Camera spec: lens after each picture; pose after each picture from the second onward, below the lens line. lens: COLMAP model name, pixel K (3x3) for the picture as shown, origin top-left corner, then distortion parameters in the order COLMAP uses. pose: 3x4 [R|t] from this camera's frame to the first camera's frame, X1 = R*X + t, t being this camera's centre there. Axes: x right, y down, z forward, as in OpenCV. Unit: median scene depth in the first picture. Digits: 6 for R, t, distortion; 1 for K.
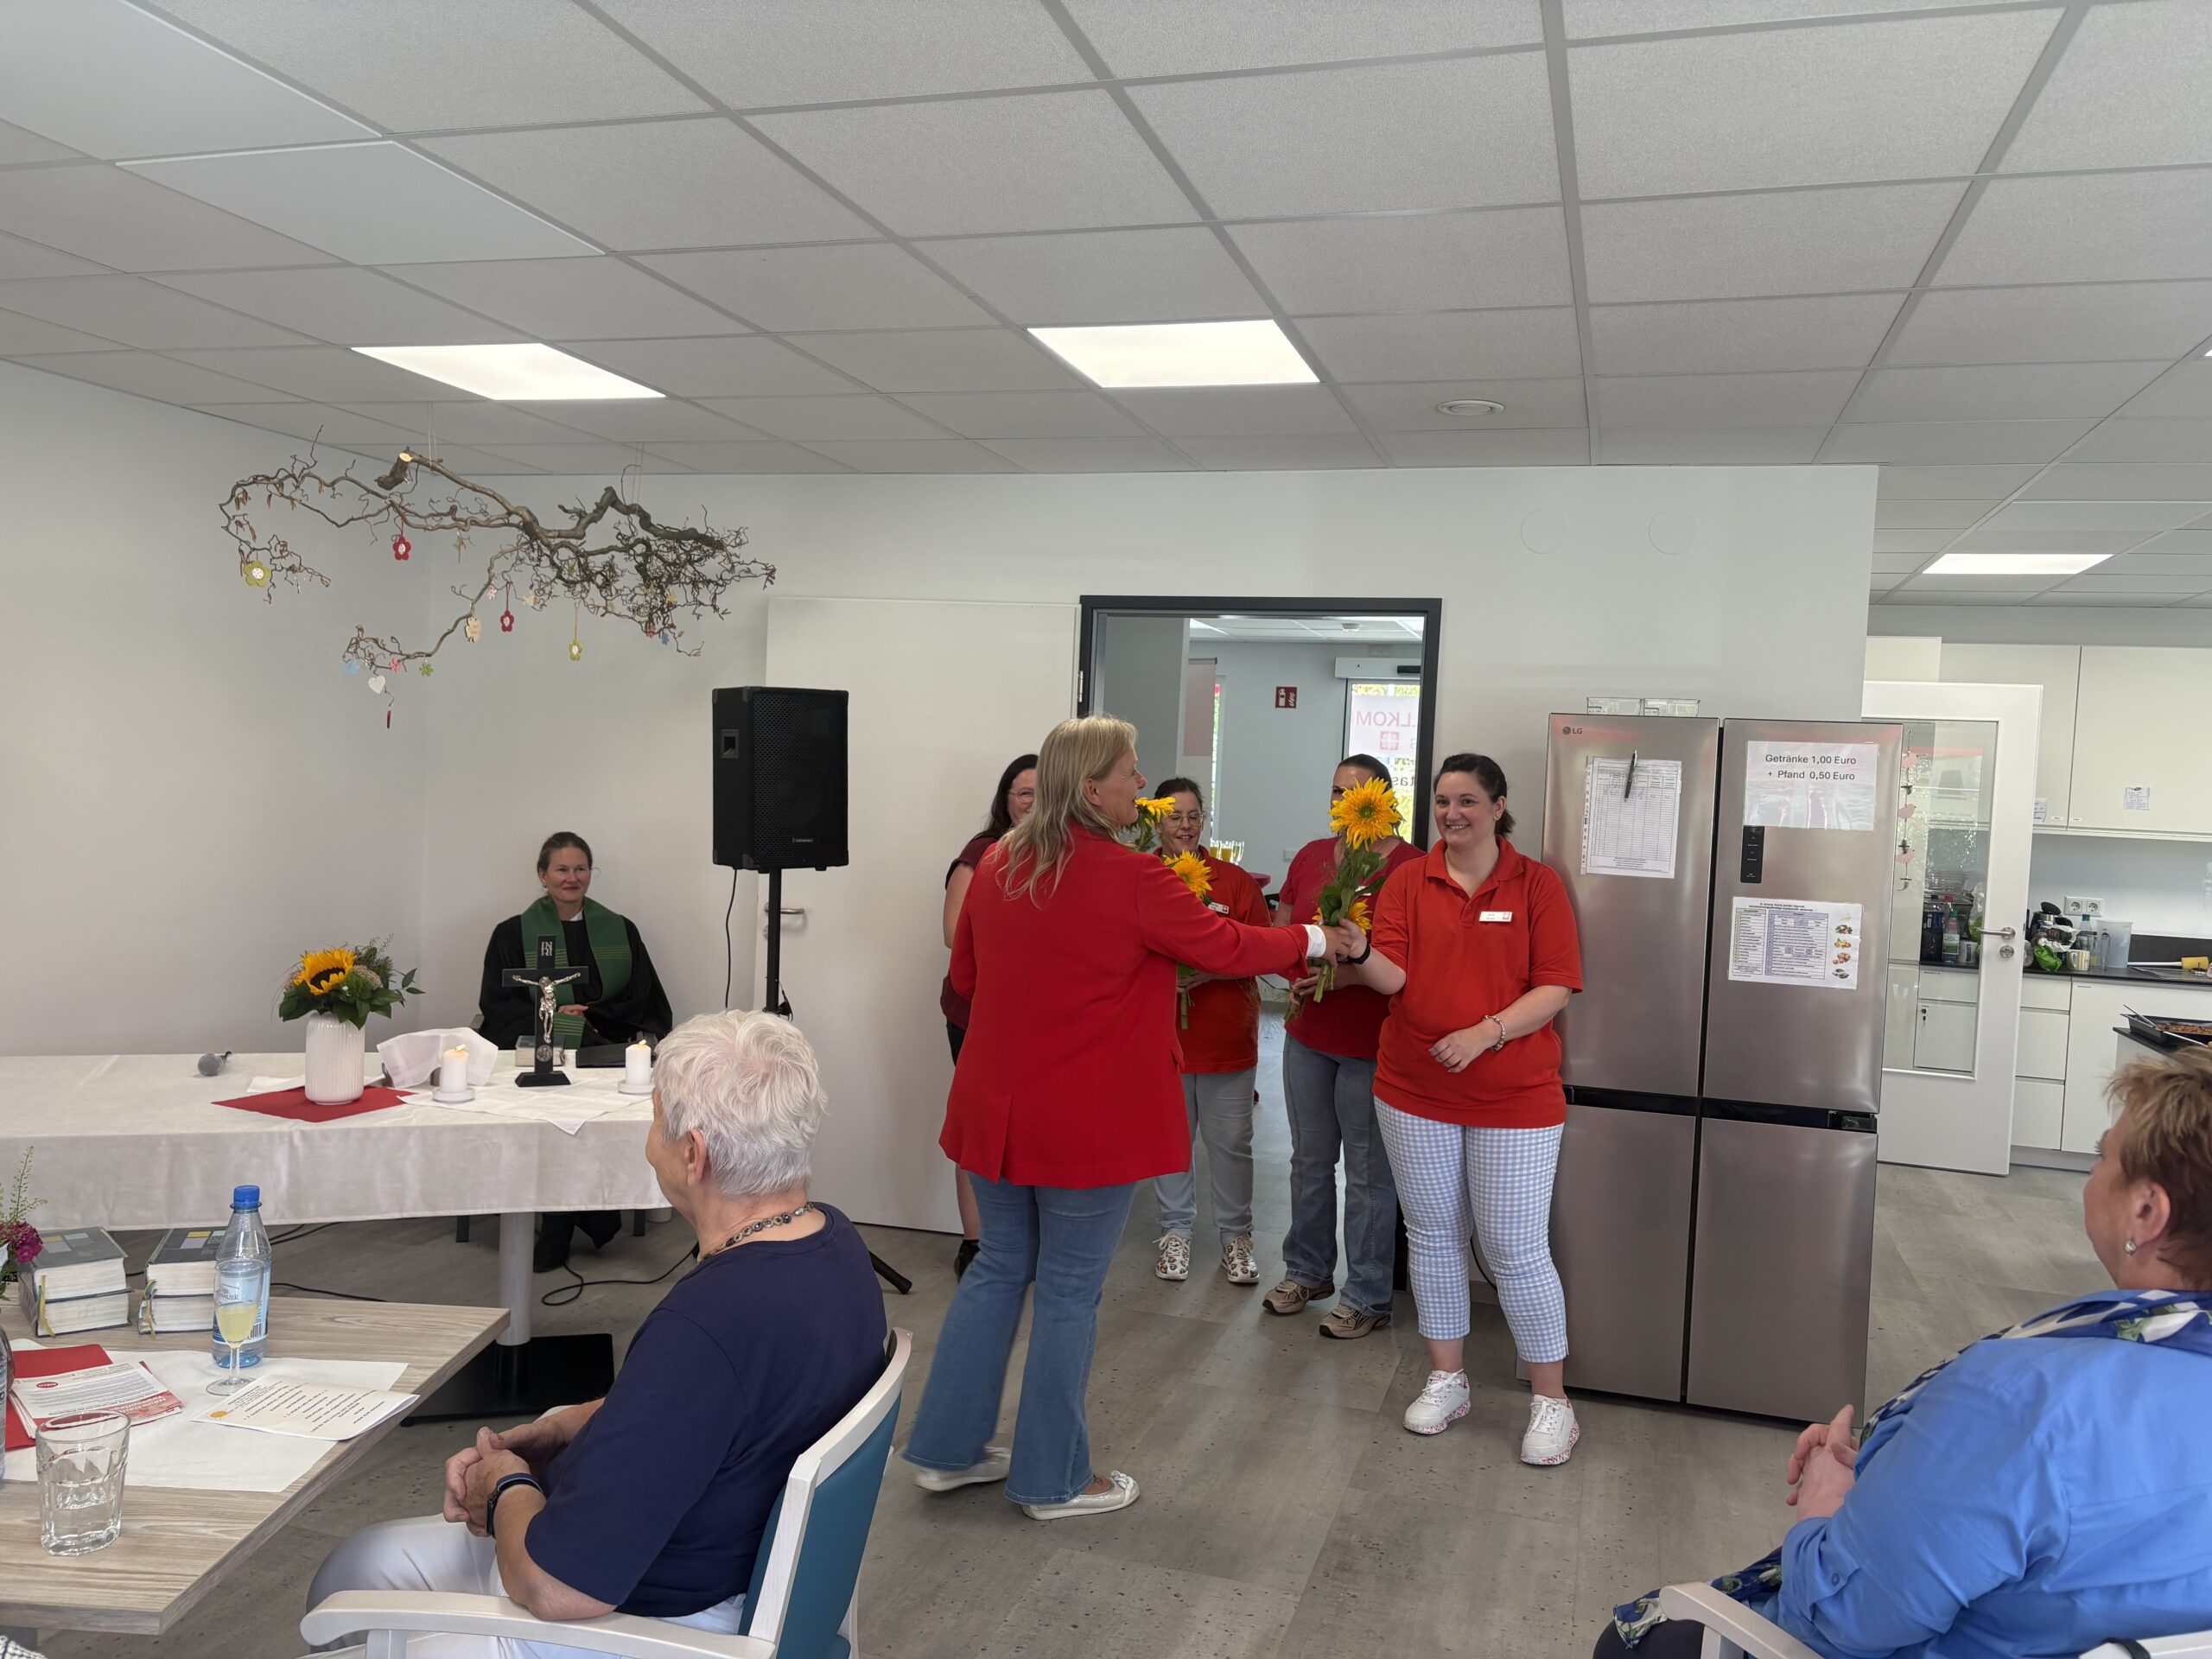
lens RADIAL K [[1660.3, 0, 1114.2], [0, 1660.3, 842.5], [0, 0, 1]] dist [0.052855, -0.053190]
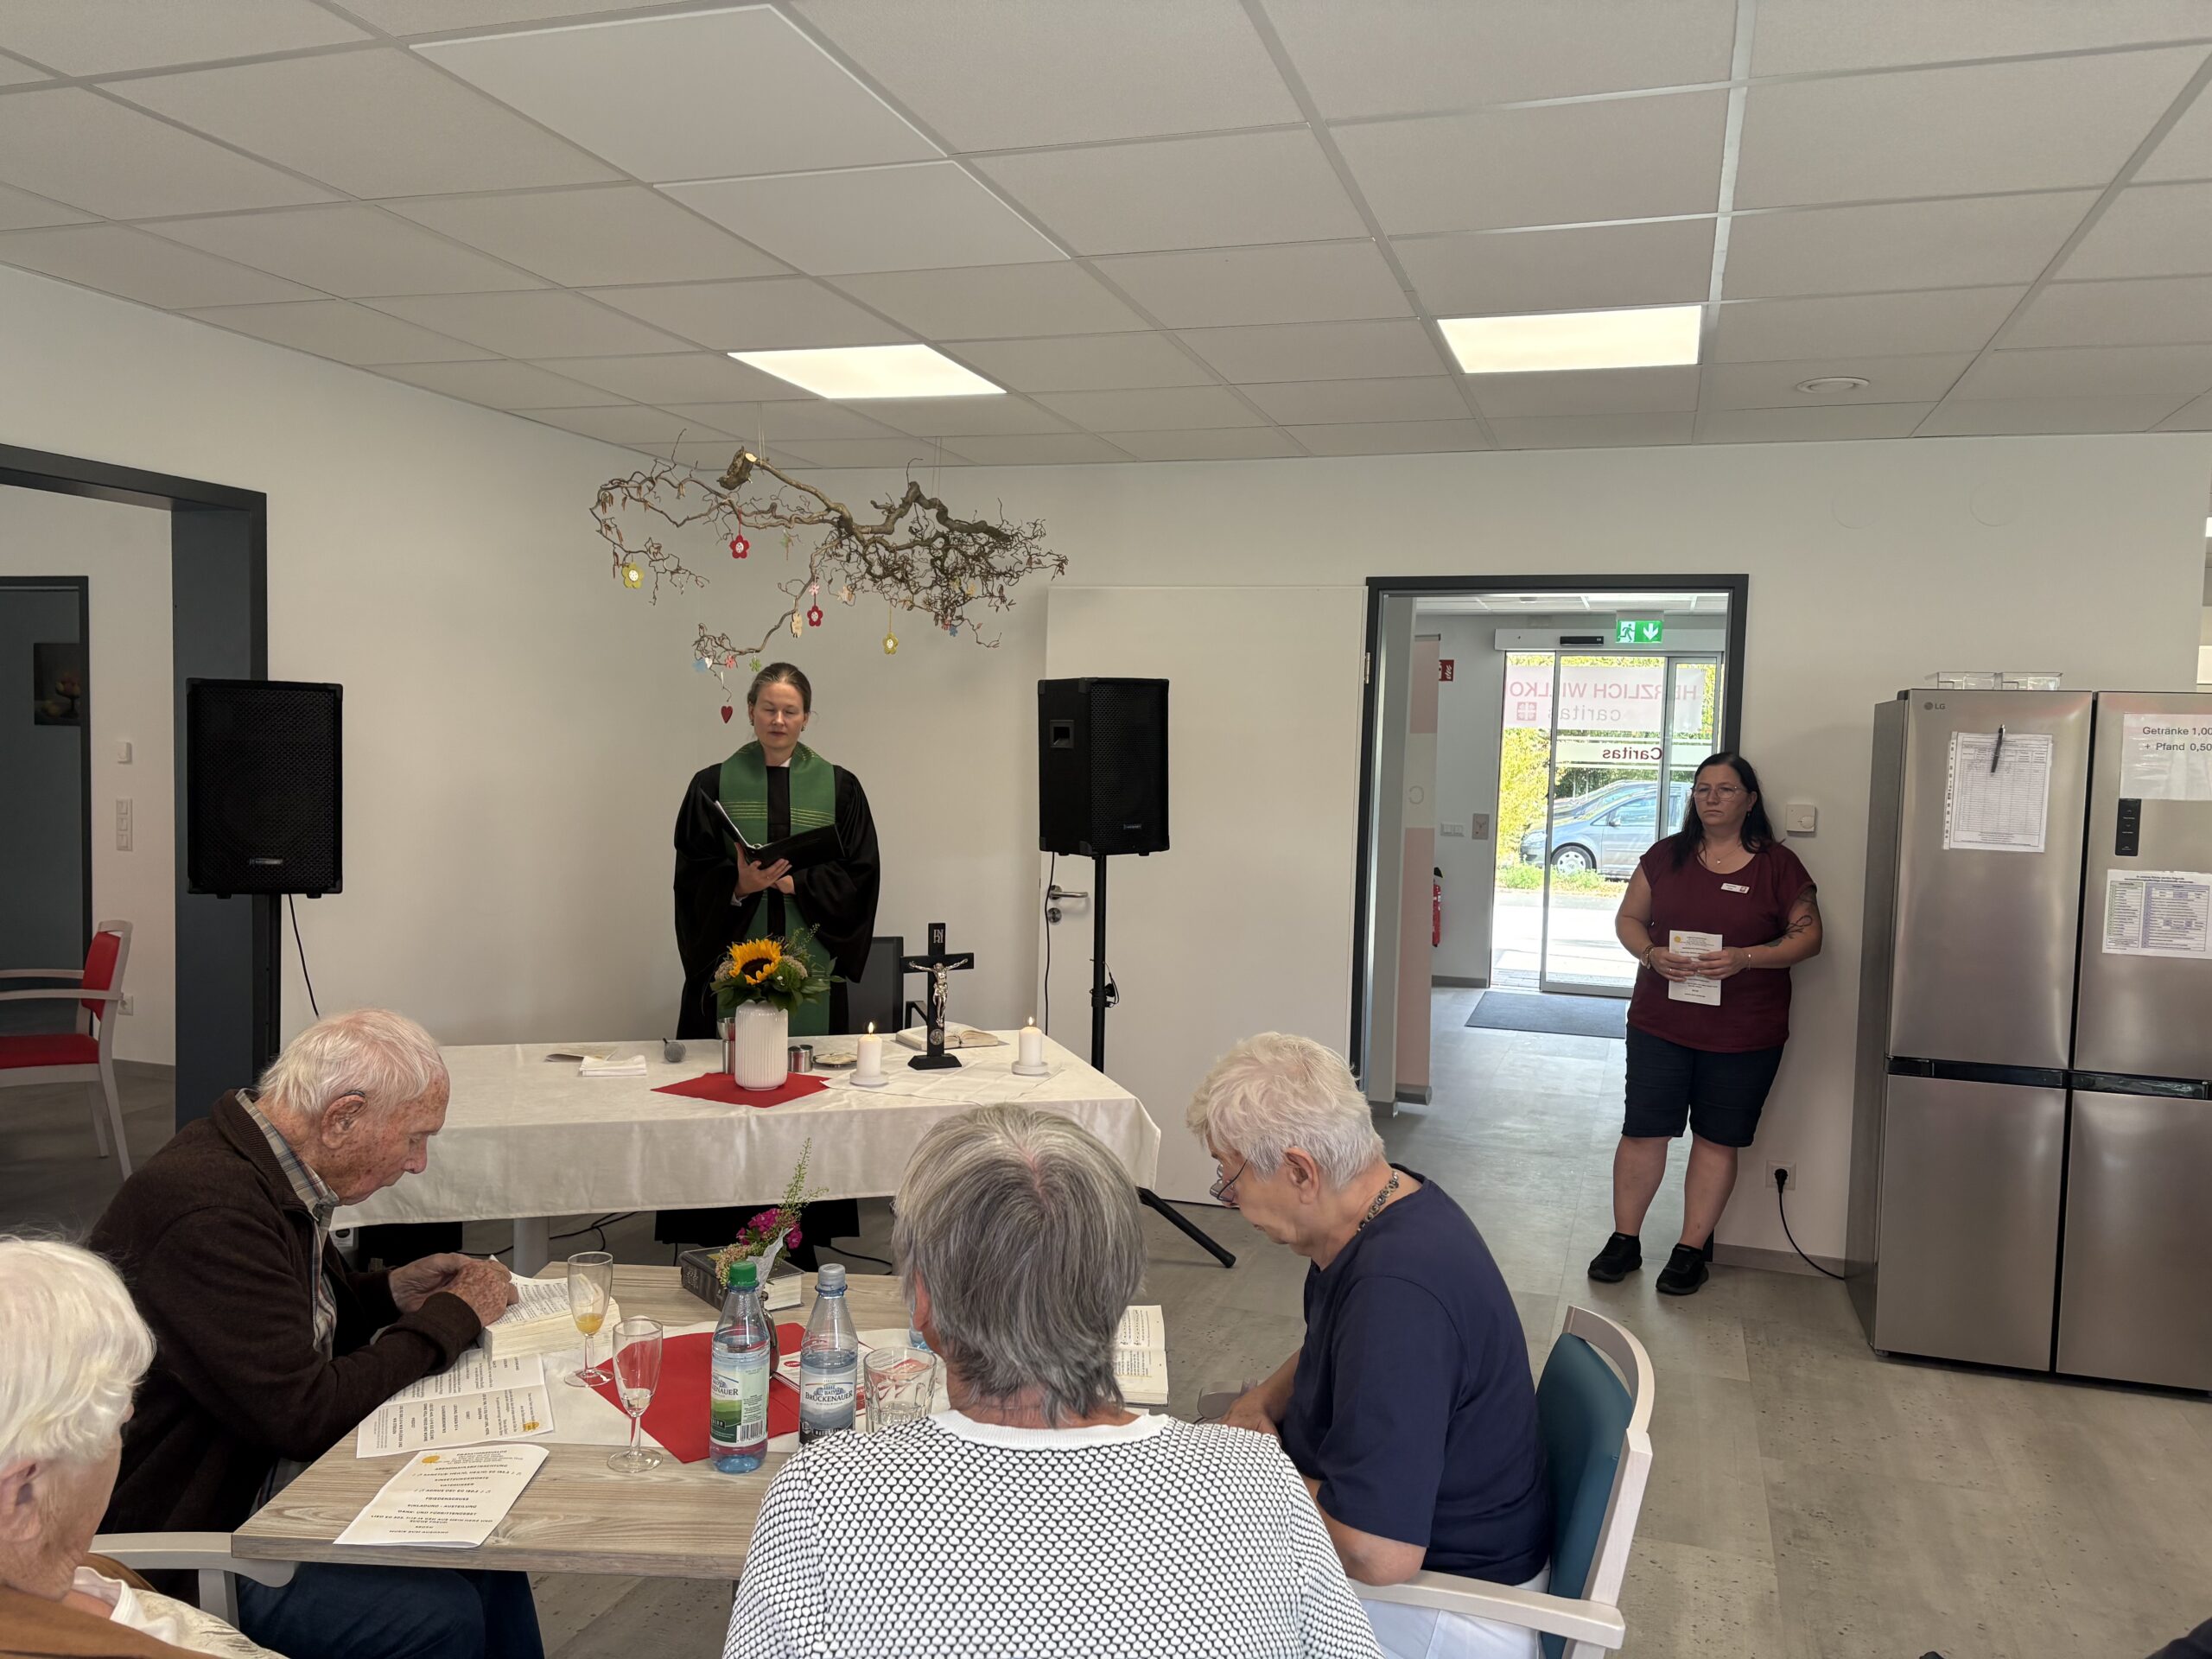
lens RADIAL K [[1660.3, 0, 1099.9], [0, 1660.3, 847.9], [0, 0, 1]] dist [0.052855, -0.053190]
pose [[0.999552, -0.014835, -0.026011, -0.205469], [0.015327, 0.999705, 0.018822, -0.008822], [0.025724, -0.019212, 0.999484, -0.020297]]
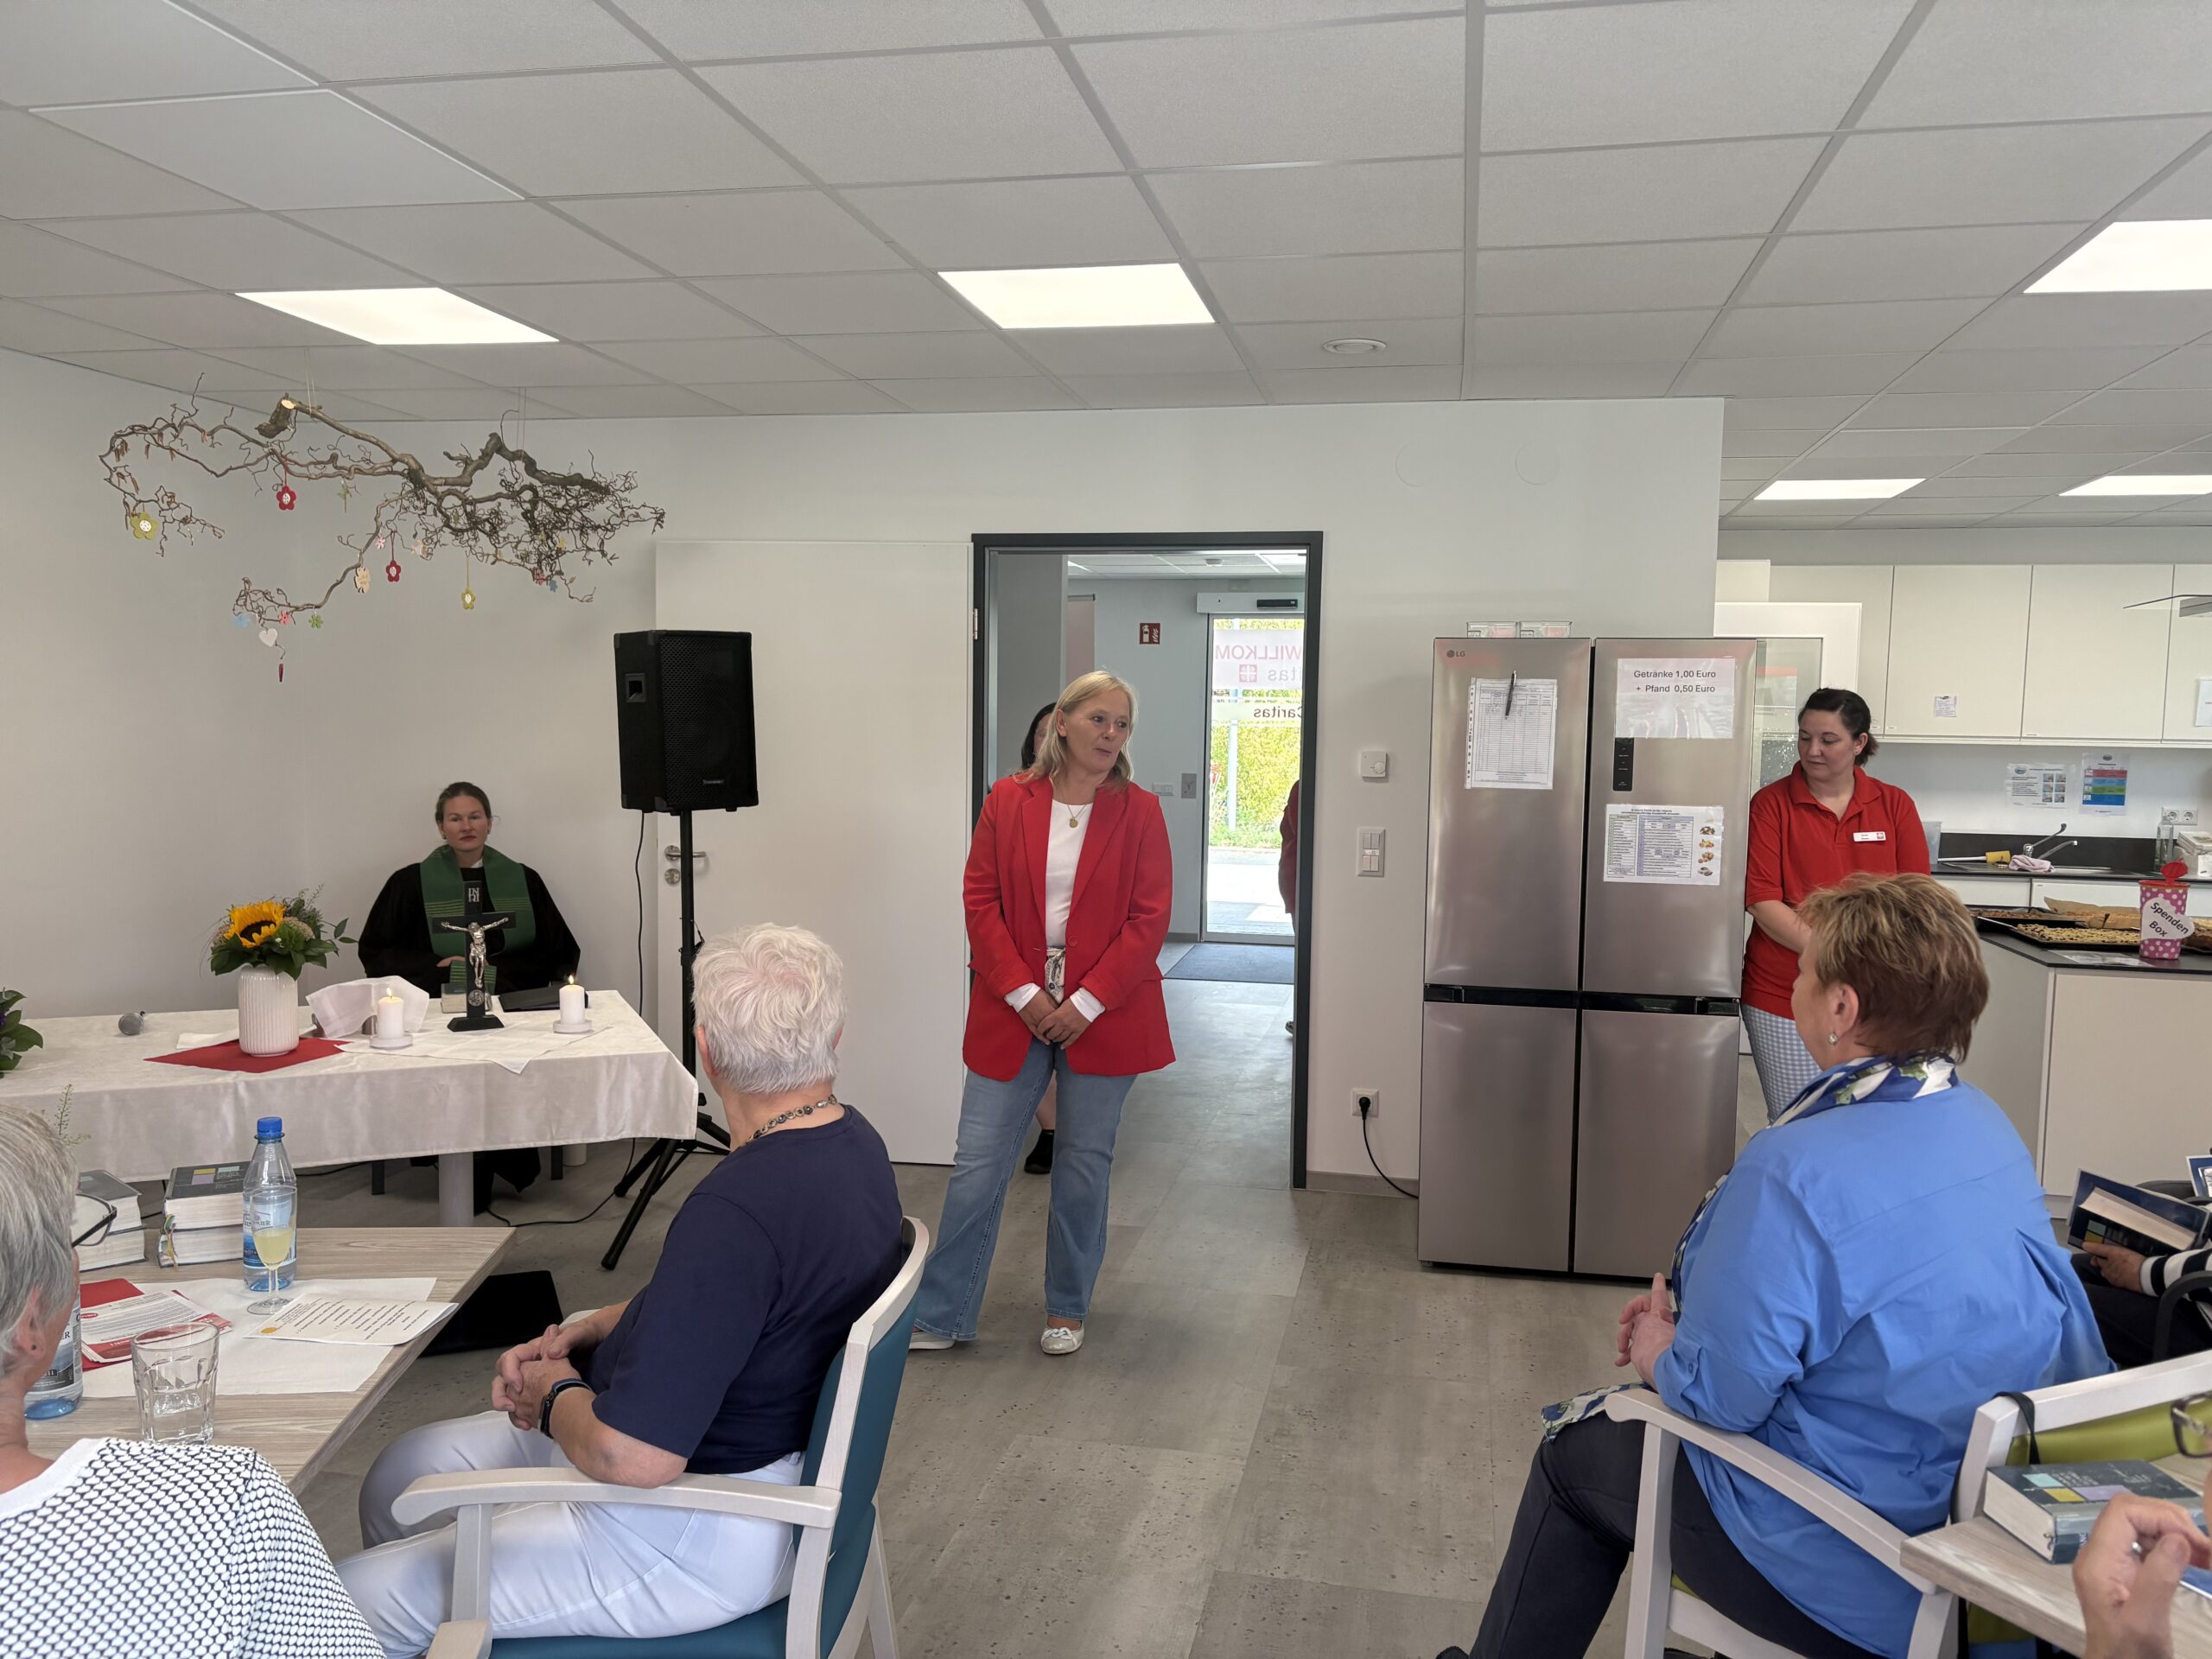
lens RADIAL K [[1660.3, 0, 1113.8], [0, 1660.3, 847.6], [0, 0, 1]] dist [0.052855, -0.053190]
pose [[0.995007, -0.036253, 0.092987, -0.046220], [0.032706, 0.998688, 0.039391, 0.007487], [-0.094293, -0.036153, 0.994888, -0.039815]]
